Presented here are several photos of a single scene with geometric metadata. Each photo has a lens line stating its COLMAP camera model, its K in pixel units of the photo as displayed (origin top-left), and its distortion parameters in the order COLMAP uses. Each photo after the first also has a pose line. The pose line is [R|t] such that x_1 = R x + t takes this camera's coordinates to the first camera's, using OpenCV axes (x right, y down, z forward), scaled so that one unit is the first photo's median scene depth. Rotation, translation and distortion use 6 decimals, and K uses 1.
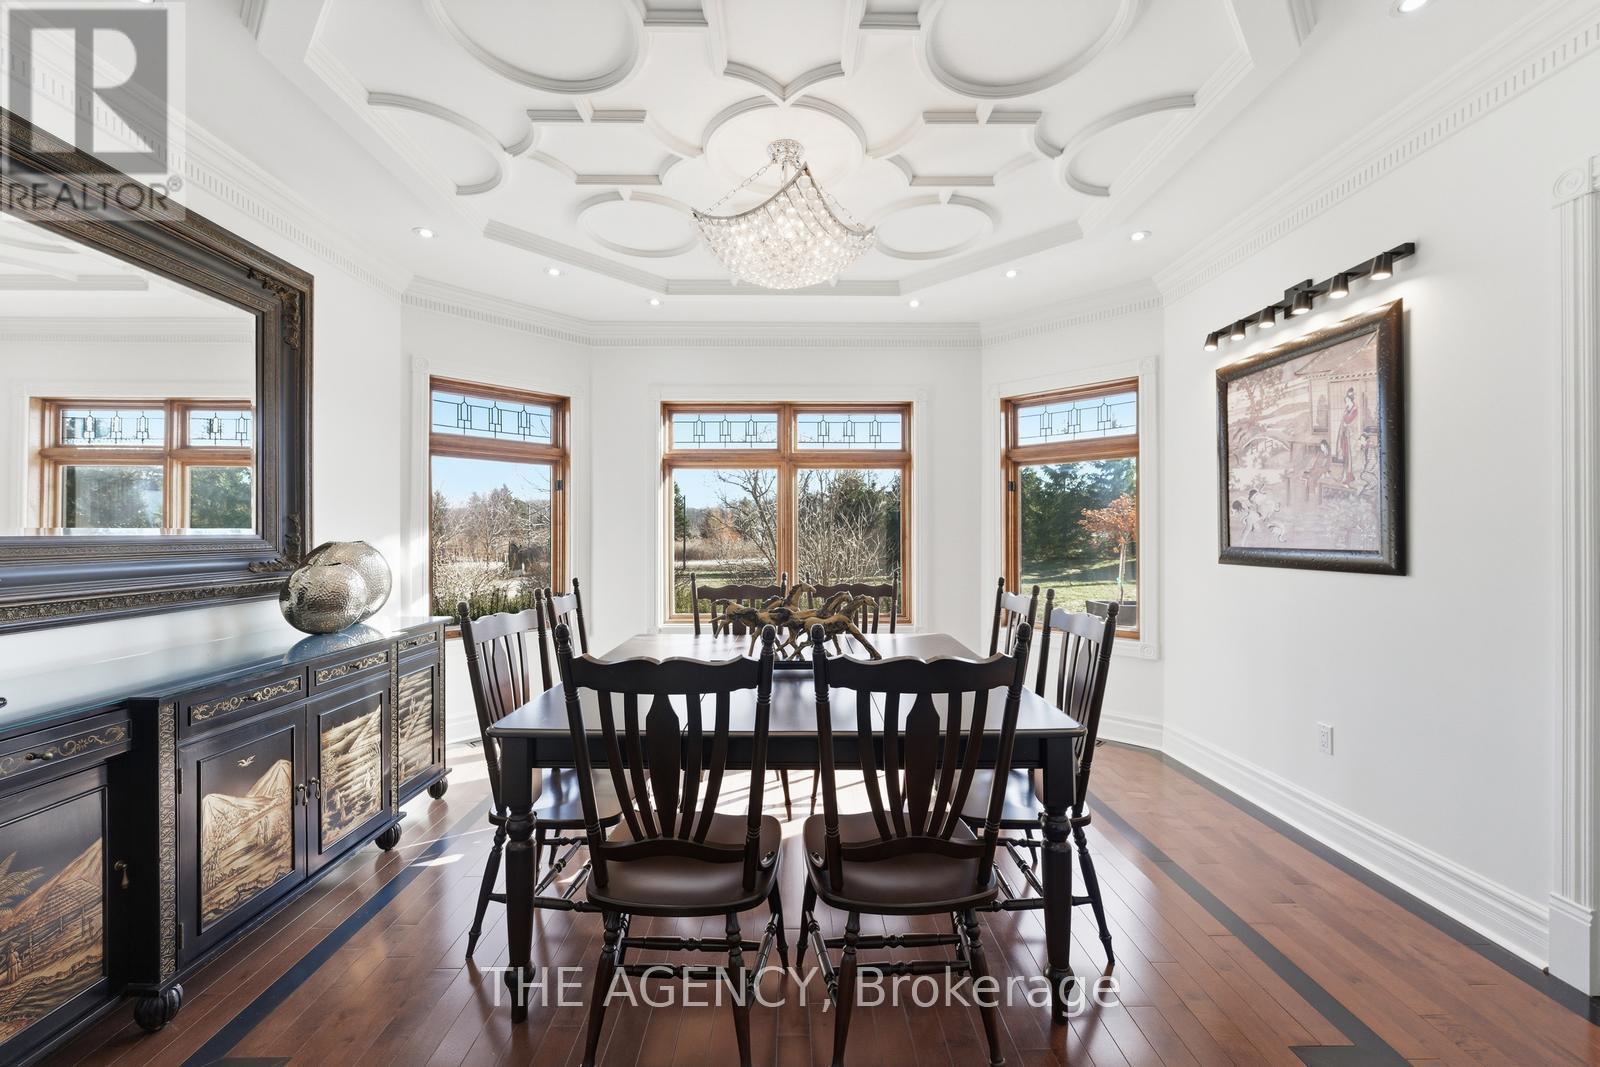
lens RADIAL K [[643.0, 0, 803.2], [0, 643.0, 530.2], [0, 0, 1]] dist [0.010817, 0.000463]
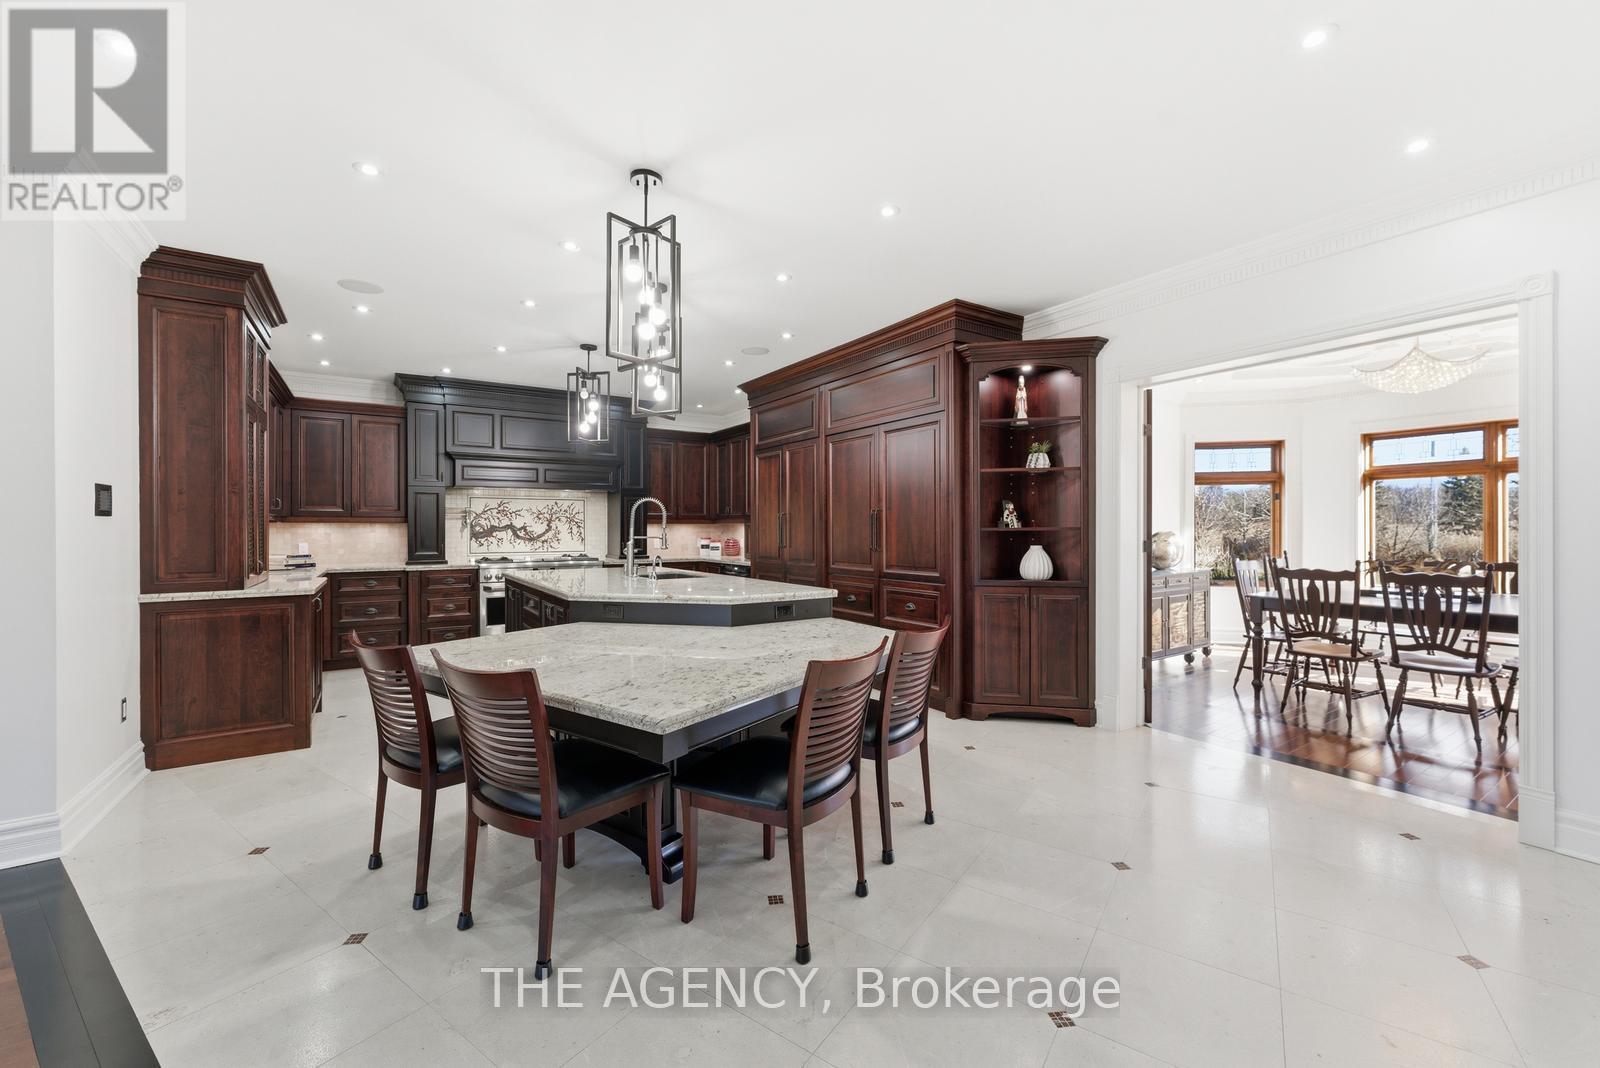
lens RADIAL K [[643.0, 0, 804.0], [0, 643.0, 526.0], [0, 0, 1]] dist [0.010817, 0.000463]
pose [[0.541882, 0.001659, -0.840453, 0.745622], [0.001695, 0.999994, 0.003067, -0.011897], [0.840453, -0.003087, 0.541876, -1.902721]]
